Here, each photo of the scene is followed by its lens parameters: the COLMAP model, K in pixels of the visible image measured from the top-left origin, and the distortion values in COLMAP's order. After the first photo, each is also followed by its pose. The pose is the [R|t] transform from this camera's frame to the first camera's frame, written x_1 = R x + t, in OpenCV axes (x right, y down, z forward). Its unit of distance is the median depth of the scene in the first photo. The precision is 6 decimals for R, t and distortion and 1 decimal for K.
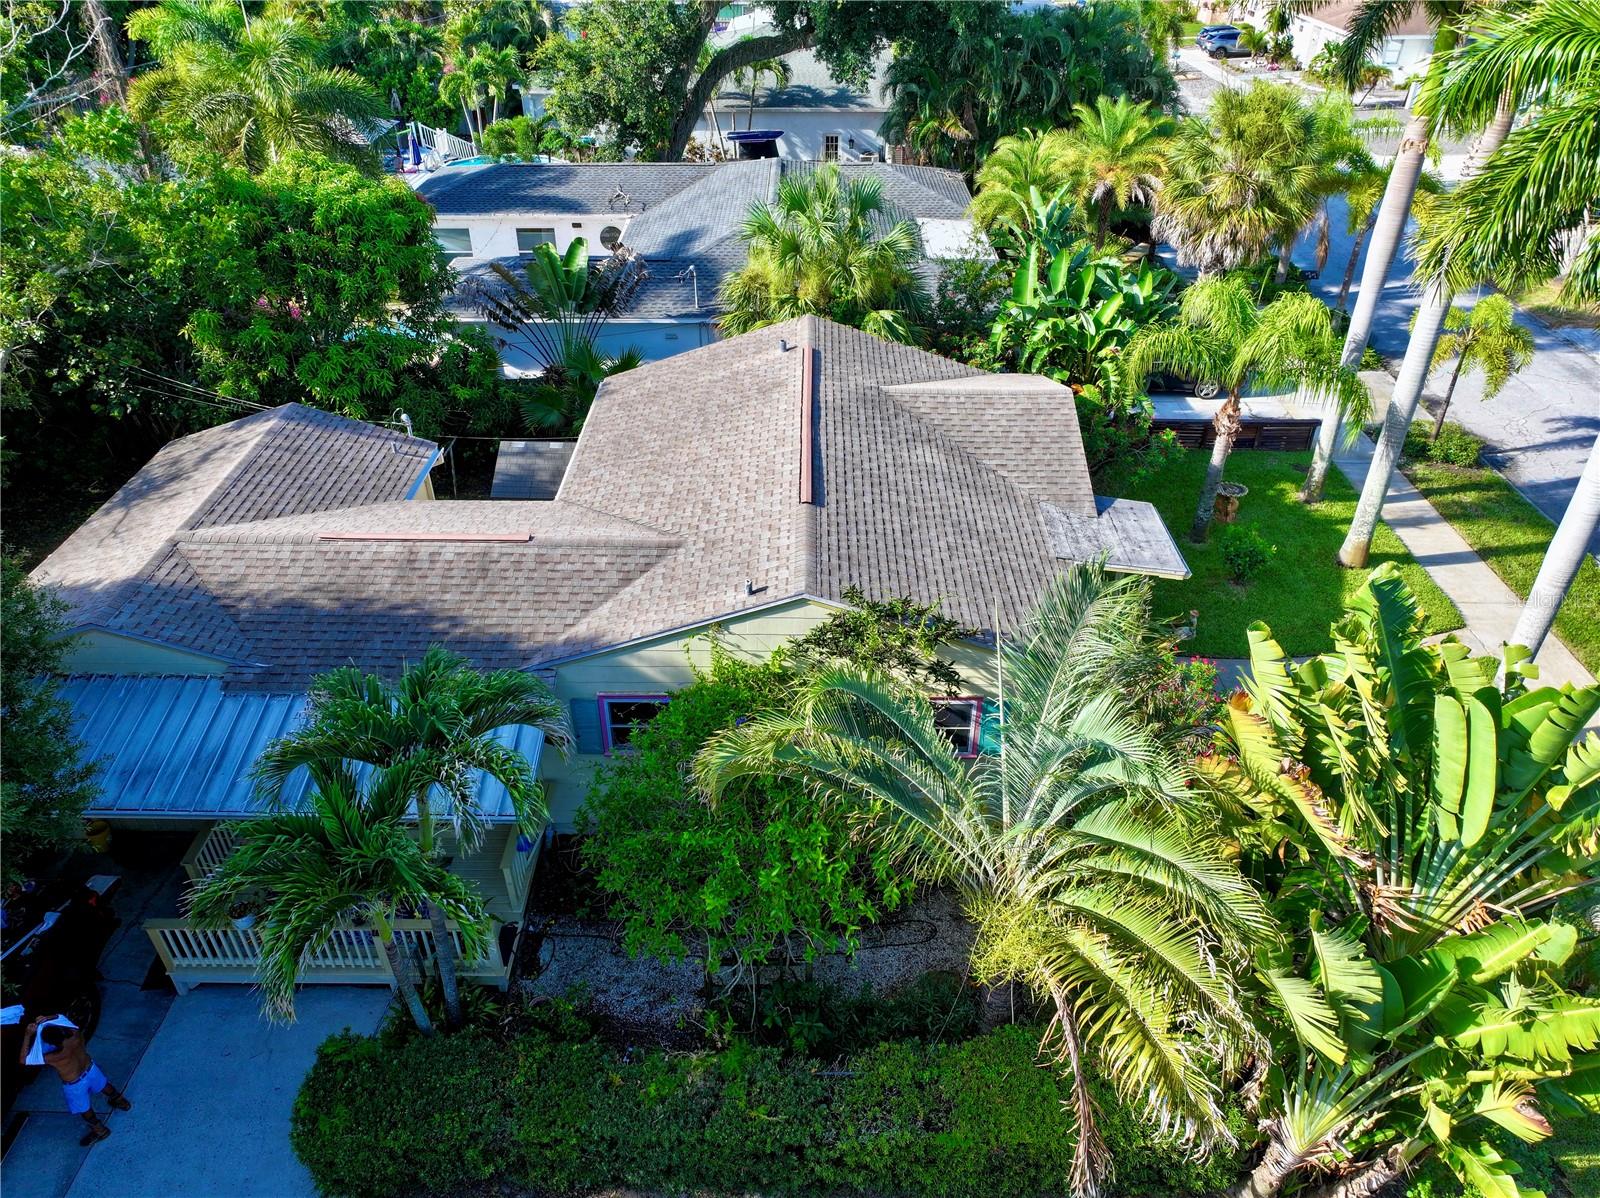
lens RADIAL K [[1119.6, 0, 807.4], [0, 1119.6, 608.3], [0, 0, 1]] dist [0.000602, 0.015016]
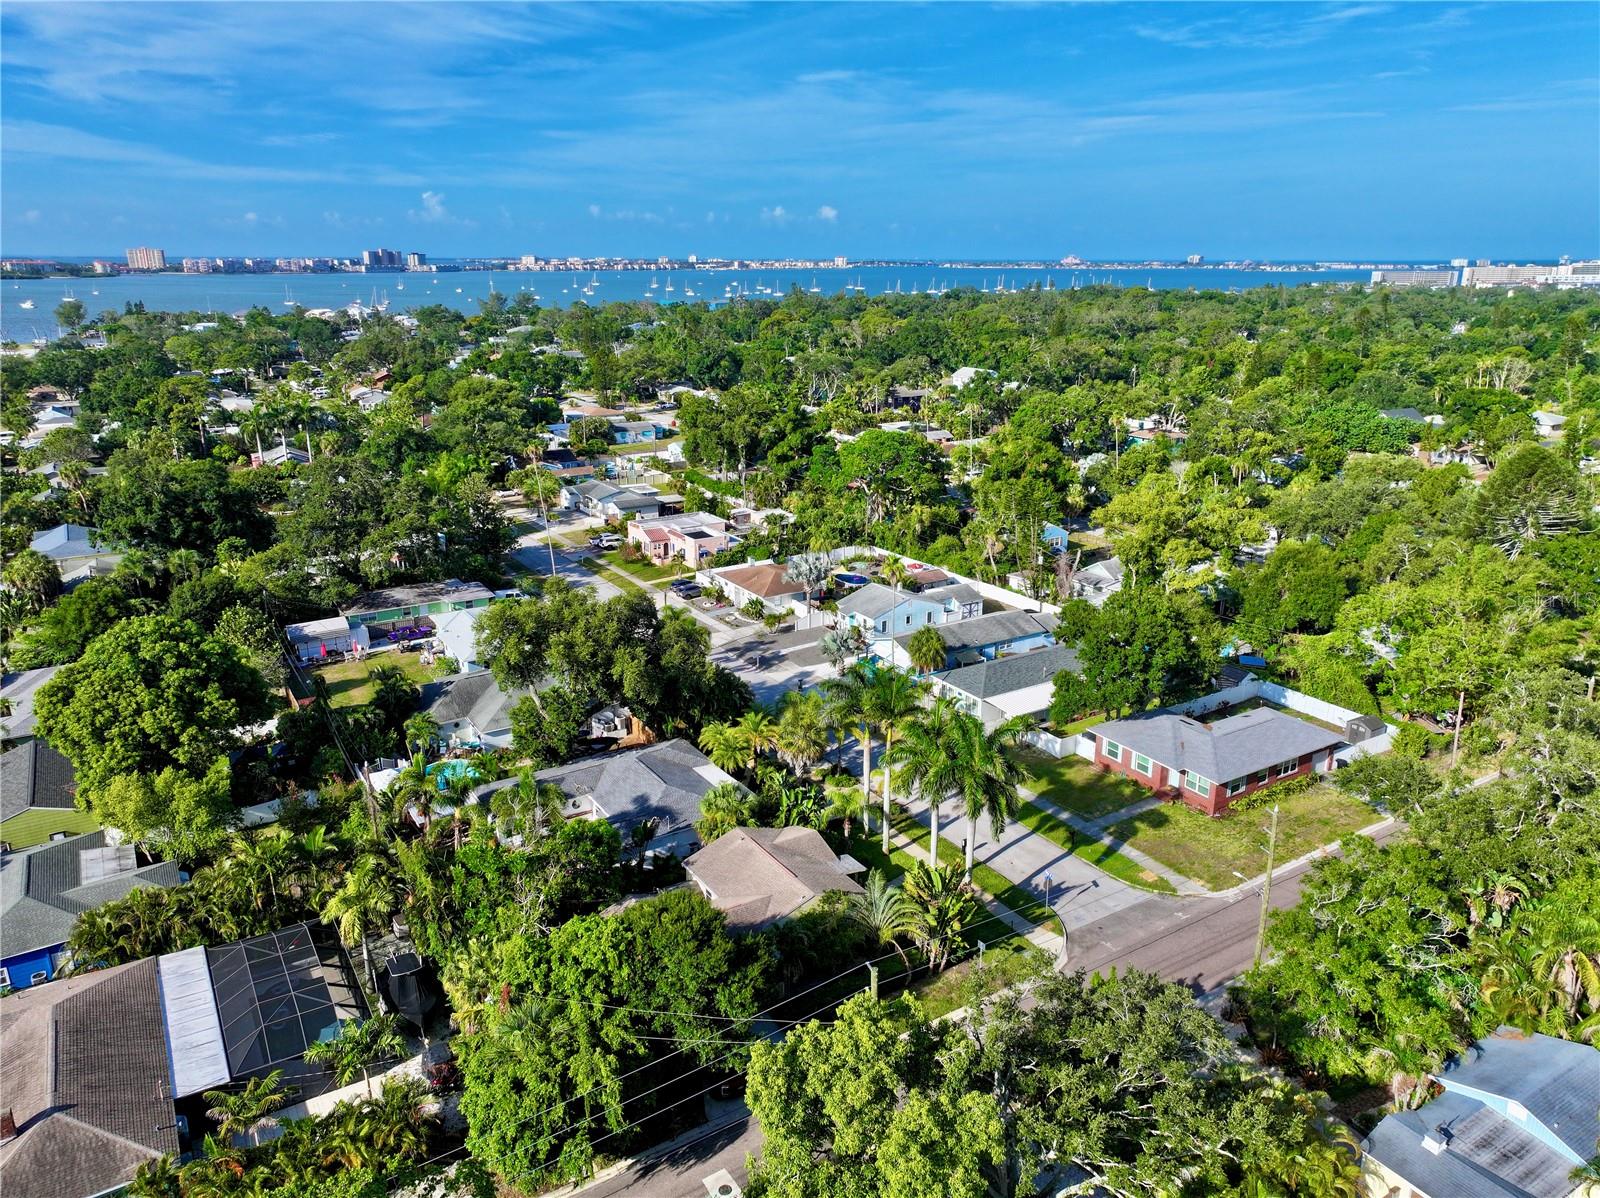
lens RADIAL K [[1119.6, 0, 801.4], [0, 1119.6, 611.6], [0, 0, 1]] dist [0.000602, 0.015016]
pose [[0.844424, -0.166089, 0.509276, -1.886252], [0.307952, 0.928425, -0.207827, -0.130174], [-0.438307, 0.332326, 0.835132, -2.788725]]
